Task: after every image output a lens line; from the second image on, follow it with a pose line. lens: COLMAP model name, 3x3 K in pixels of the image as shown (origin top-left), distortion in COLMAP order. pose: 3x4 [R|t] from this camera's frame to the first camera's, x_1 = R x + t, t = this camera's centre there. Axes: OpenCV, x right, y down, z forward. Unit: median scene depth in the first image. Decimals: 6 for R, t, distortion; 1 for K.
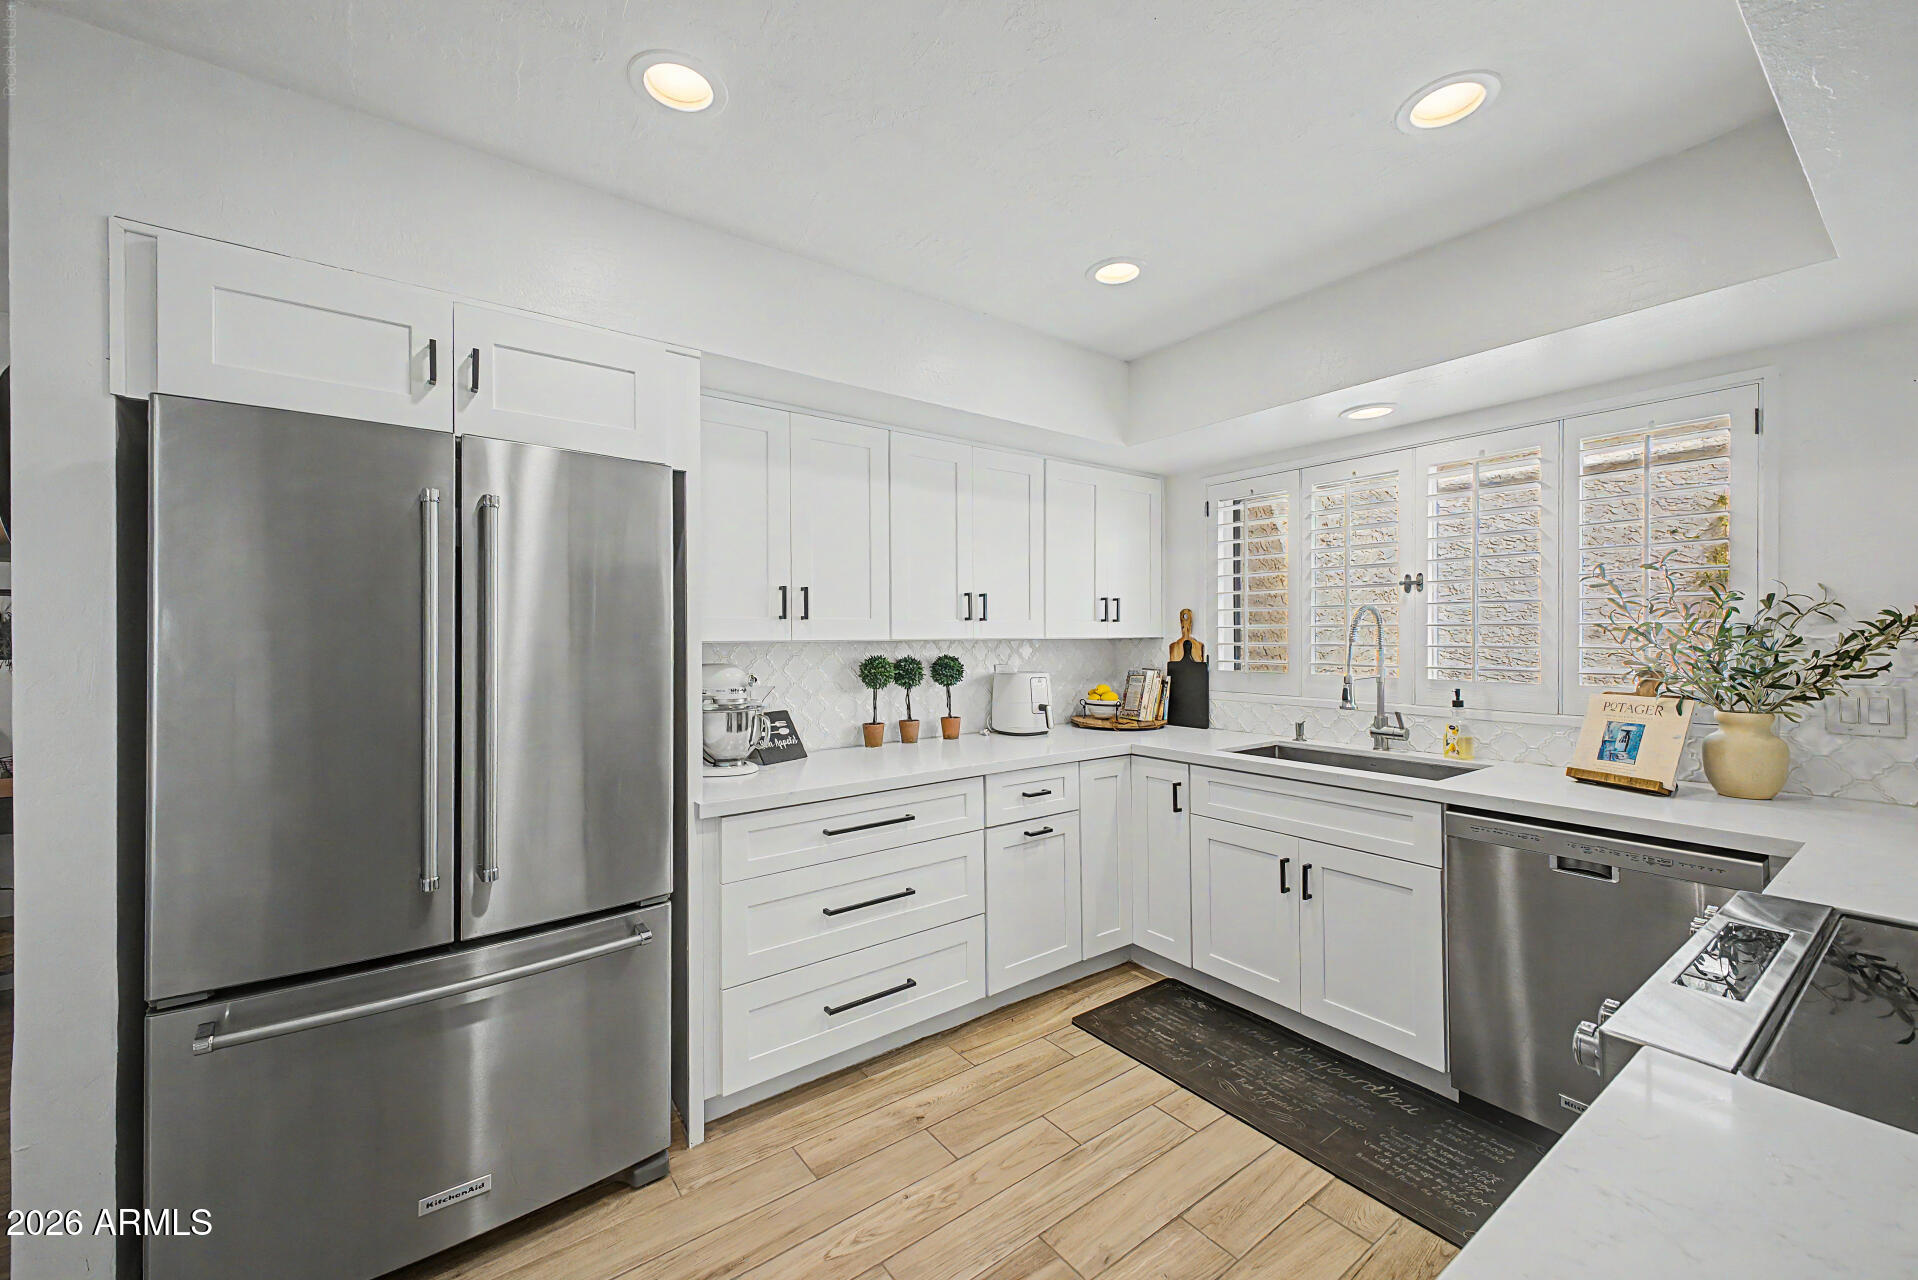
lens RADIAL K [[751.0, 0, 954.6], [0, 751.0, 629.0], [0, 0, 1]] dist [0.026753, -0.011434]
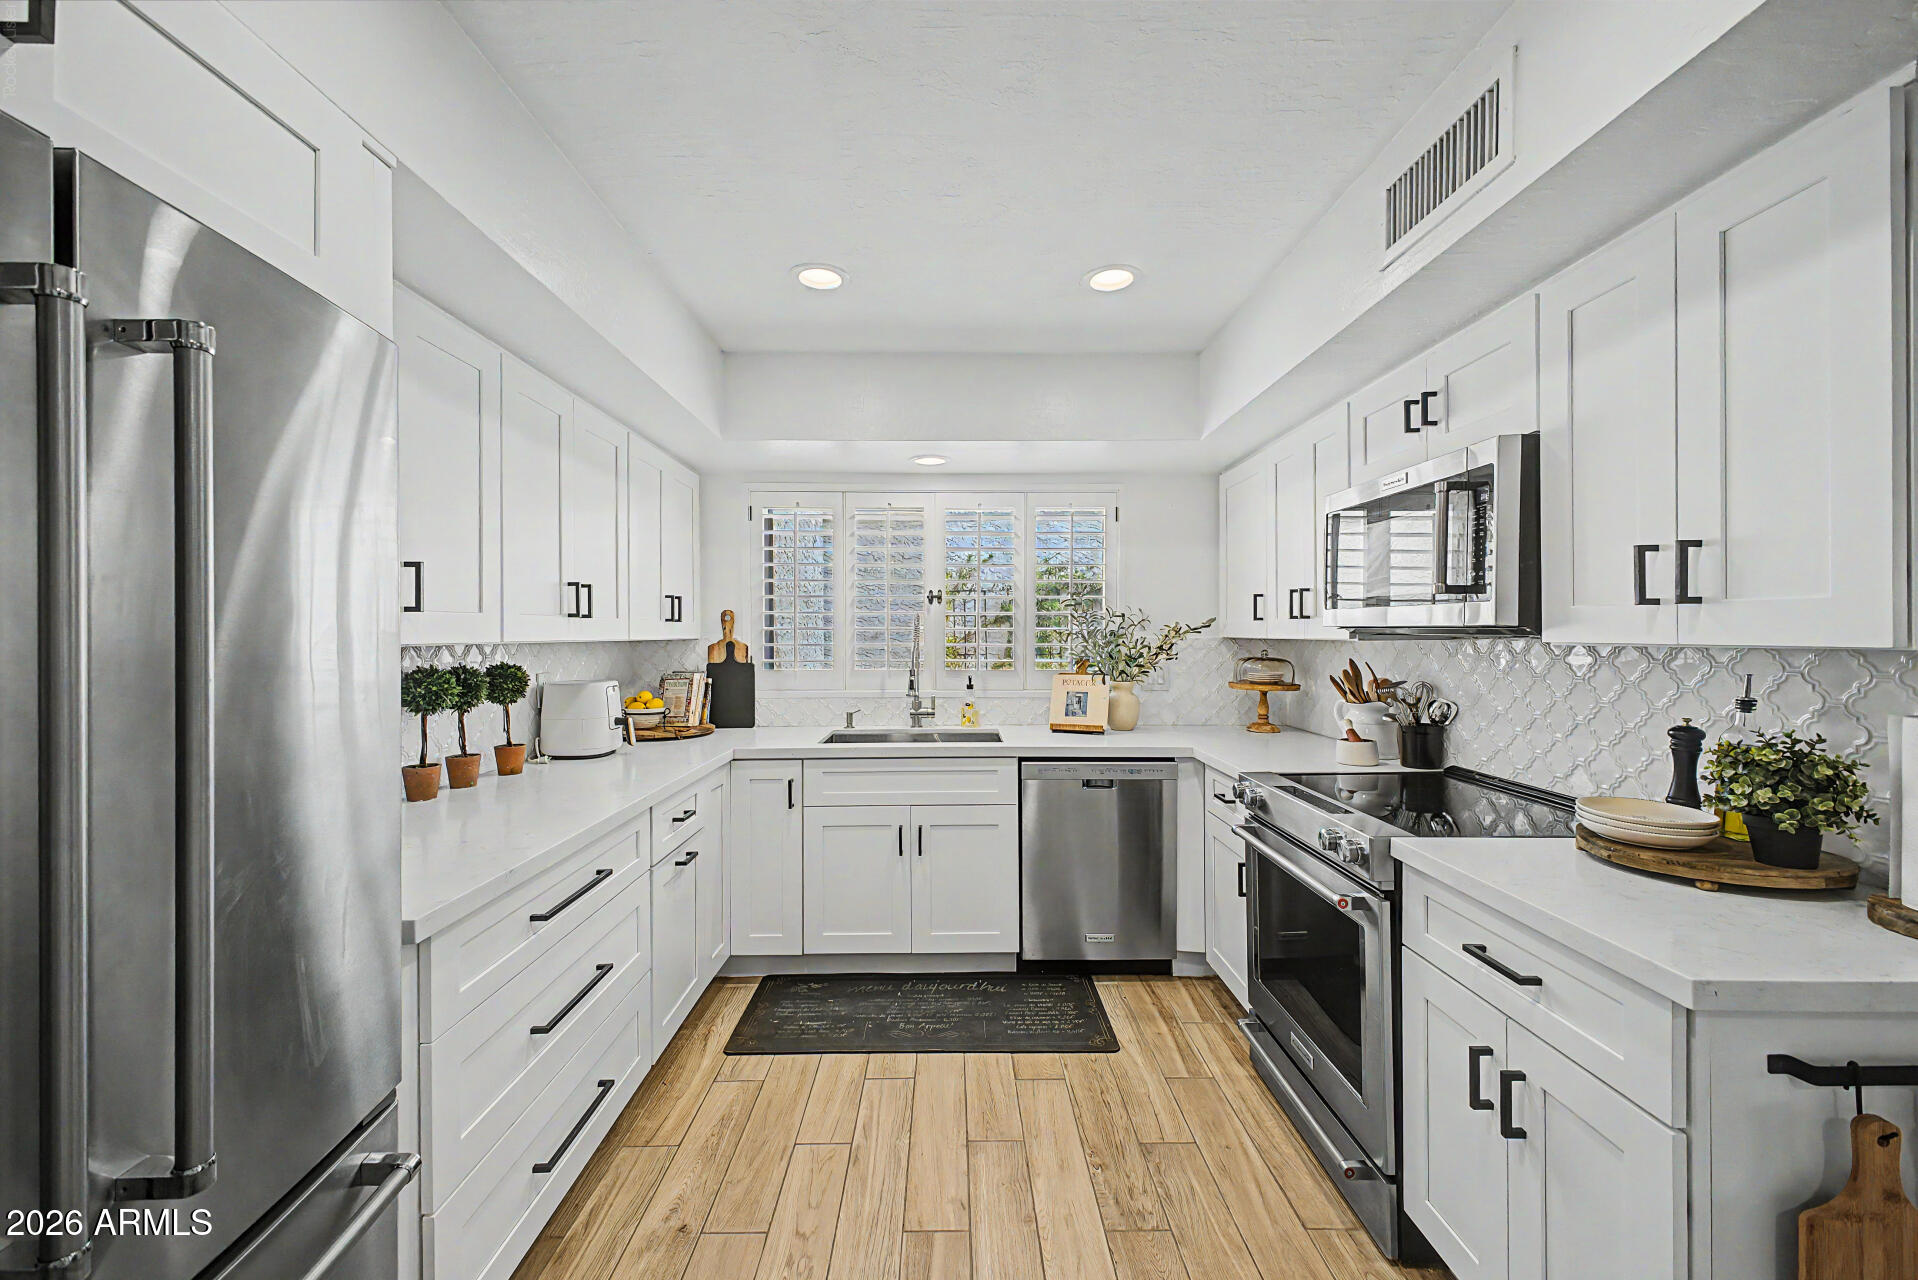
lens RADIAL K [[751.0, 0, 954.6], [0, 751.0, 629.0], [0, 0, 1]] dist [0.026753, -0.011434]
pose [[0.592634, 0.007684, 0.805435, -0.409916], [-0.006620, 0.999967, -0.004669, 0.001512], [-0.805445, -0.002565, 0.592665, 0.214350]]
